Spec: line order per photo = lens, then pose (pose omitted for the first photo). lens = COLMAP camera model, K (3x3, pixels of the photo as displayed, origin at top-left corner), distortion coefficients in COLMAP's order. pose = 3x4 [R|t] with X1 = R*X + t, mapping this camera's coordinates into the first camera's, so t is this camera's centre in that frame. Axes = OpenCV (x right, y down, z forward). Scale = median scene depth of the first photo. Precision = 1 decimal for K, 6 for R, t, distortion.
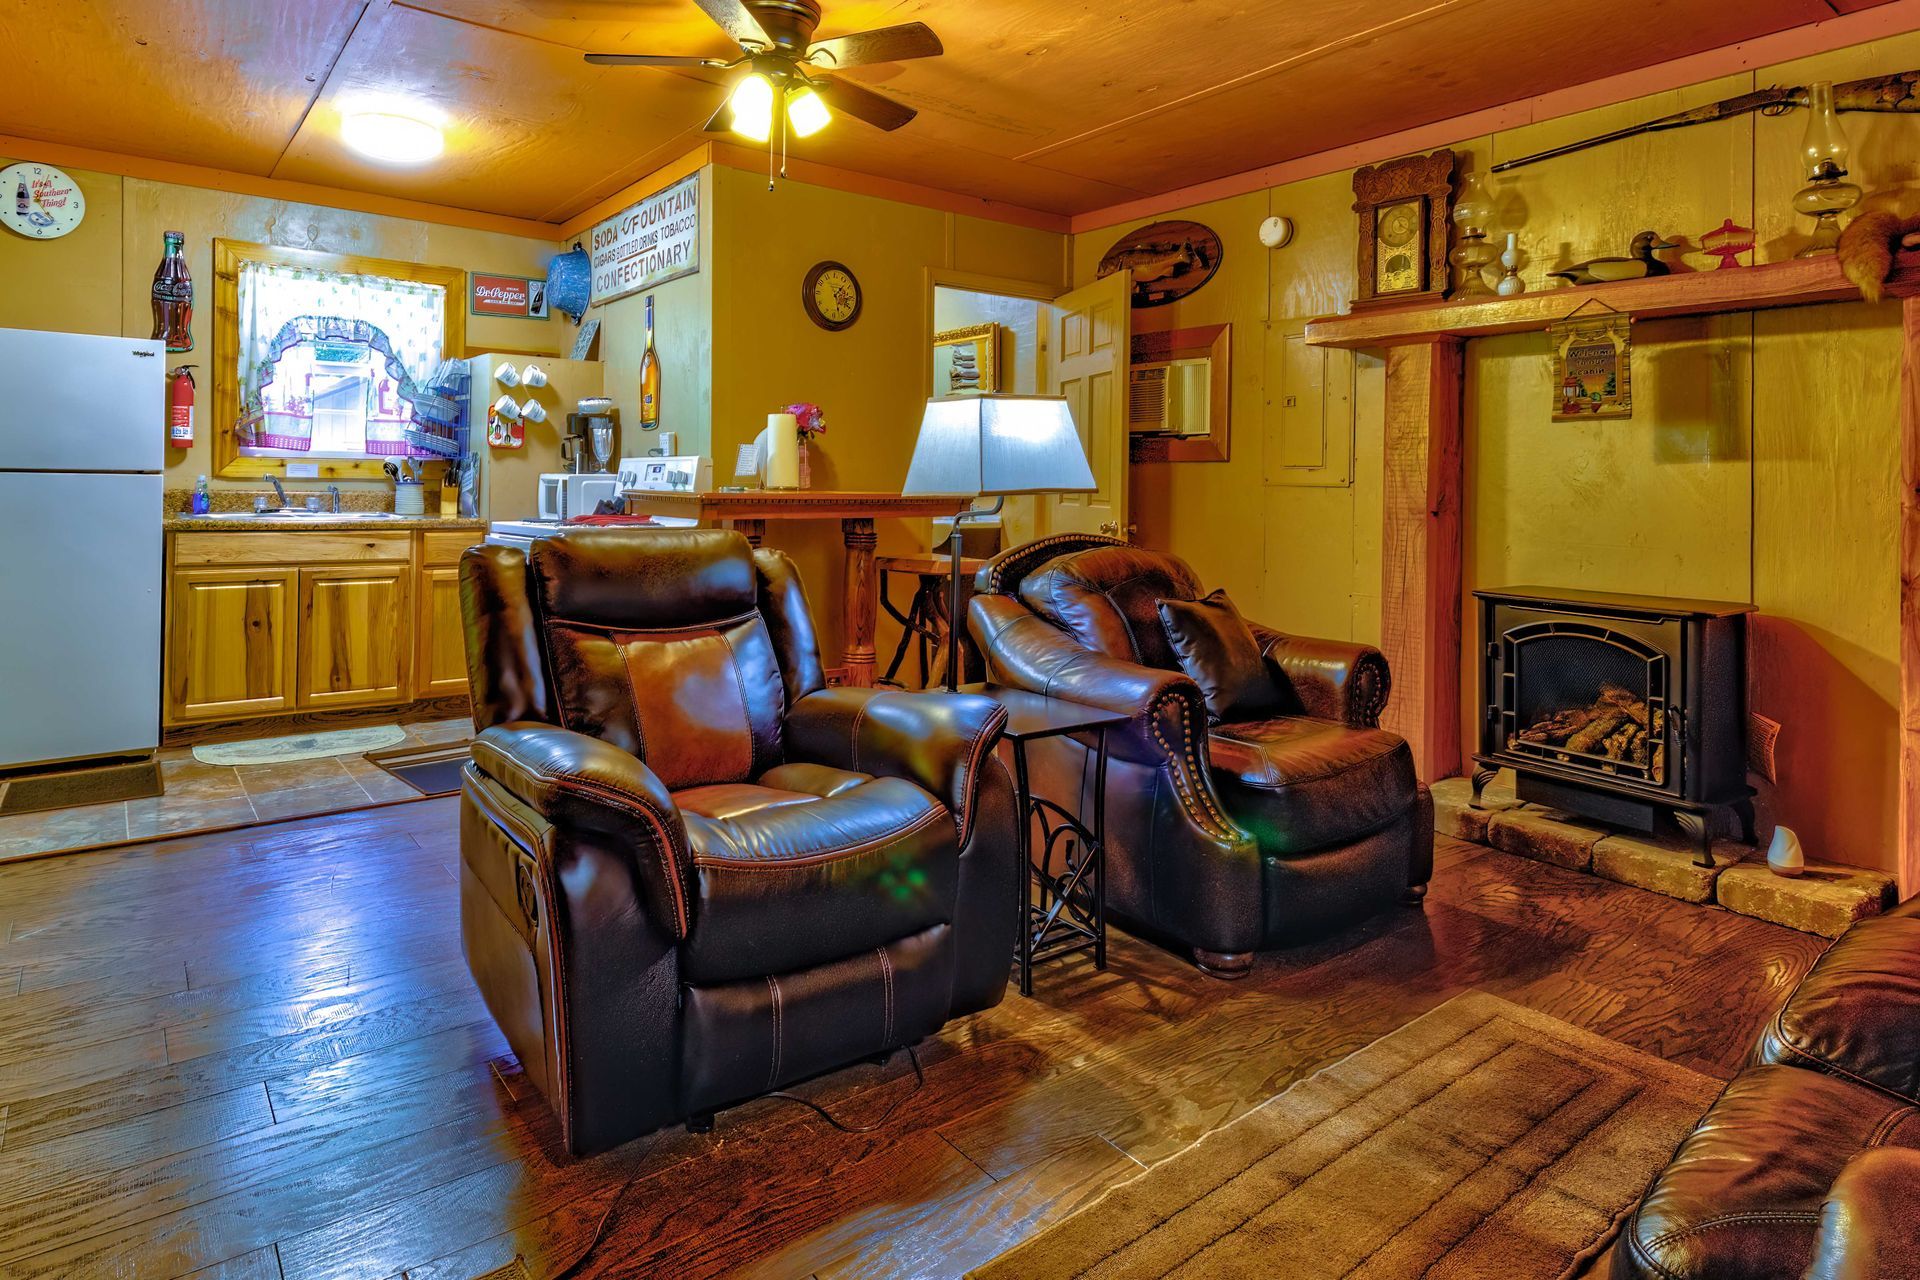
lens RADIAL K [[1049.6, 0, 910.9], [0, 1049.6, 496.3], [0, 0, 1]] dist [0.014427, -0.008426]
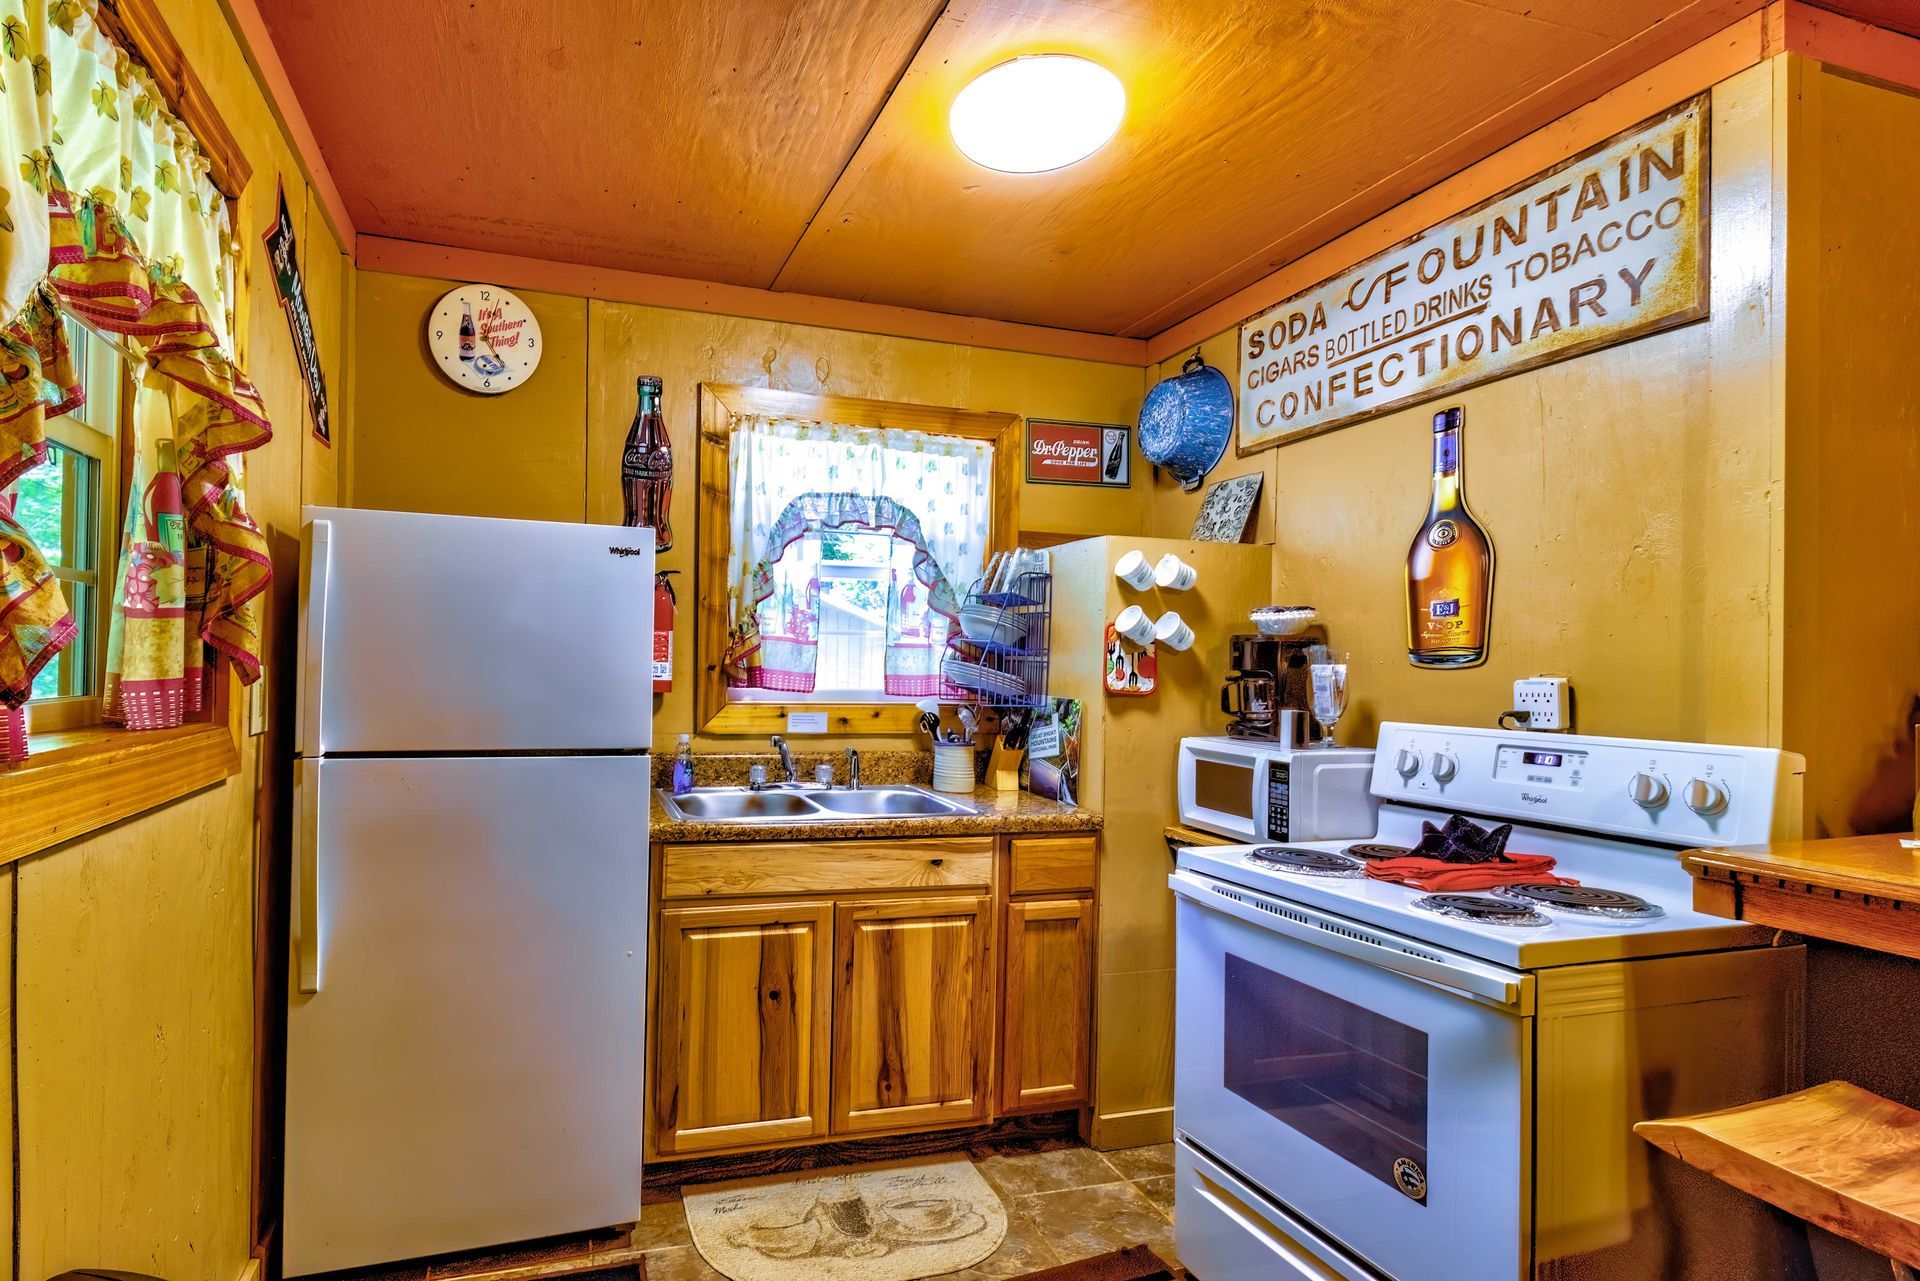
lens RADIAL K [[1049.6, 0, 909.8], [0, 1049.6, 681.5], [0, 0, 1]] dist [0.014427, -0.008426]
pose [[0.950103, 0.004855, -0.311897, -0.330531], [-0.006960, 0.999960, -0.005635, -0.051246], [0.311857, 0.007525, 0.950099, 0.413353]]
